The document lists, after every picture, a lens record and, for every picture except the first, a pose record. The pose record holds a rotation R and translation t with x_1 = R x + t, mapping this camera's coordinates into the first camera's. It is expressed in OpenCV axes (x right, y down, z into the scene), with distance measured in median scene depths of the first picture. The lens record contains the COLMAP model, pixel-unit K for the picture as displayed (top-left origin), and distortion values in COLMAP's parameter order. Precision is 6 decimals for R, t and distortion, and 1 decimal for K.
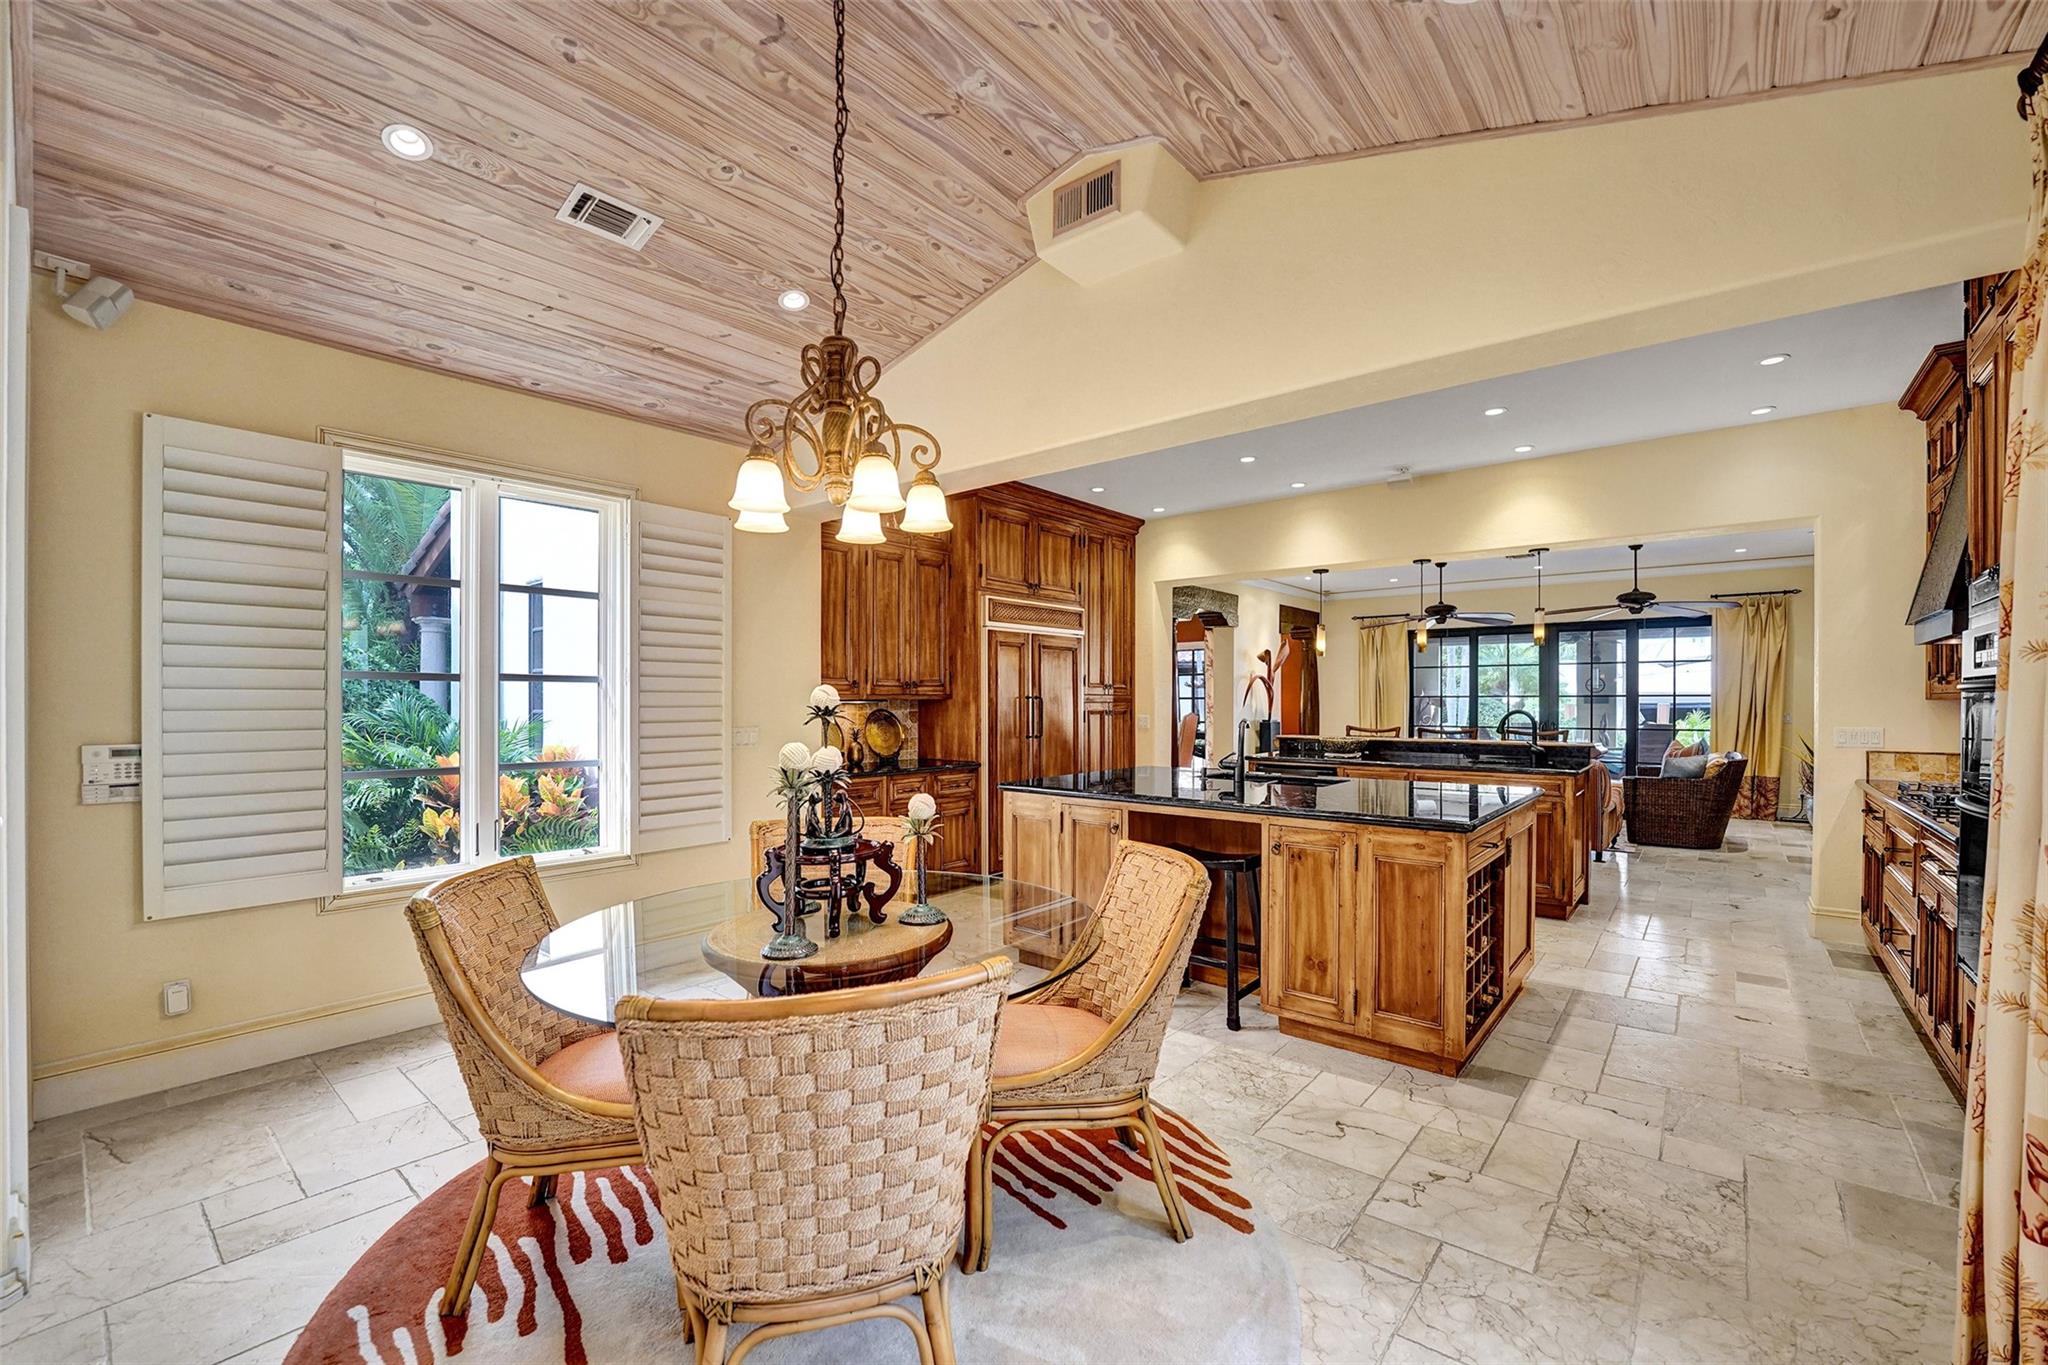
lens RADIAL K [[843.0, 0, 1014.8], [0, 843.0, 702.8], [0, 0, 1]] dist [-0.026017, 0.002441]
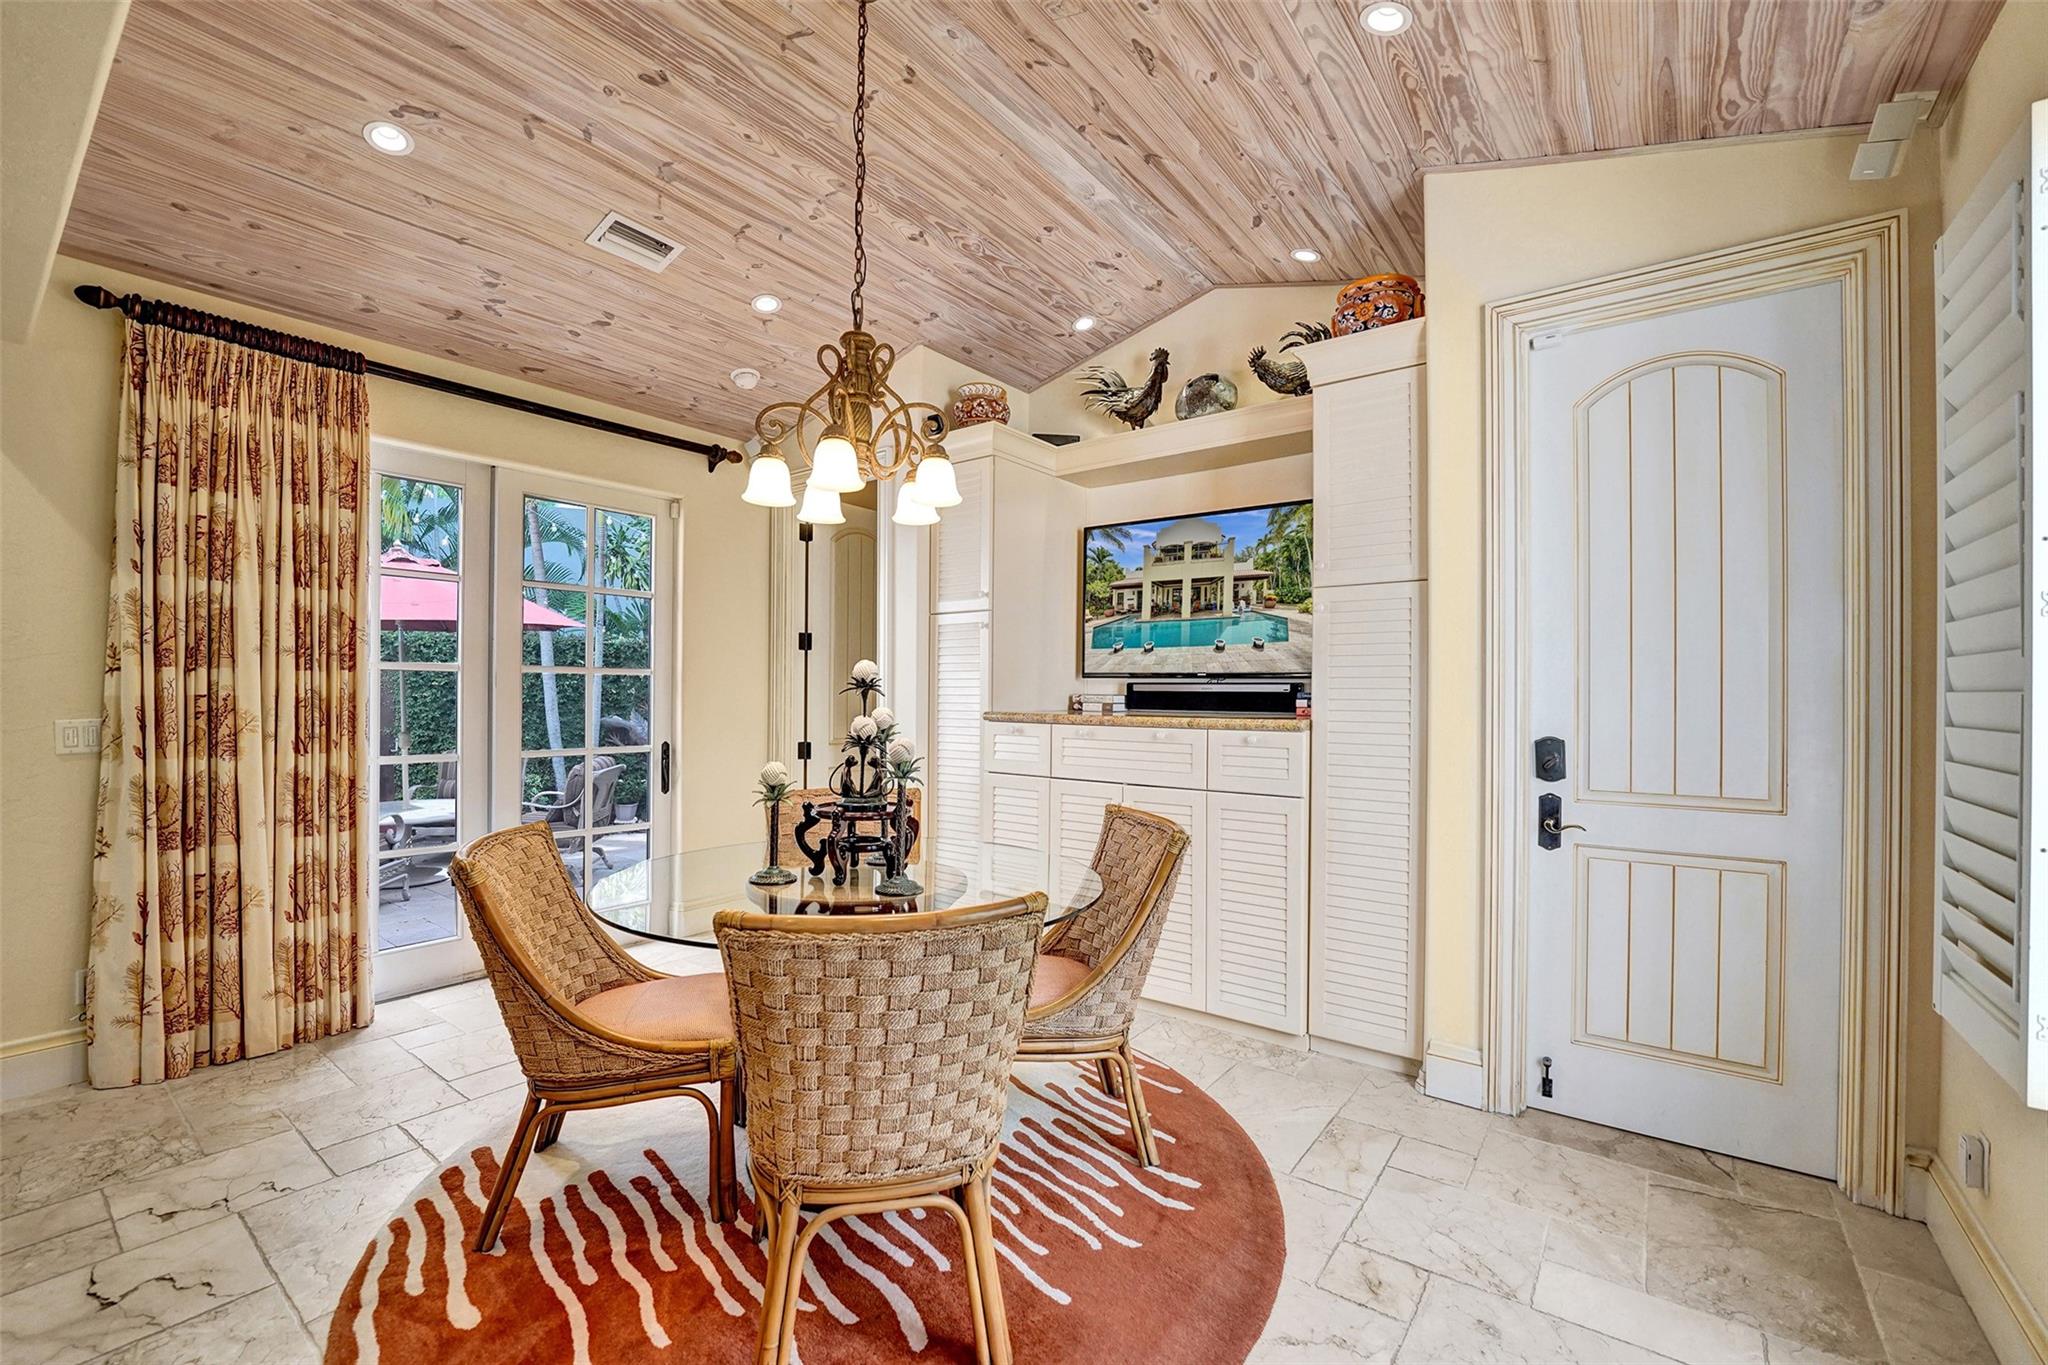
lens RADIAL K [[843.0, 0, 1033.2], [0, 843.0, 695.8], [0, 0, 1]] dist [-0.026017, 0.002441]
pose [[-0.998160, -0.006790, -0.060246, -0.242758], [-0.007137, 0.999959, 0.005542, 0.010234], [0.060206, 0.005962, -0.998168, 1.355367]]
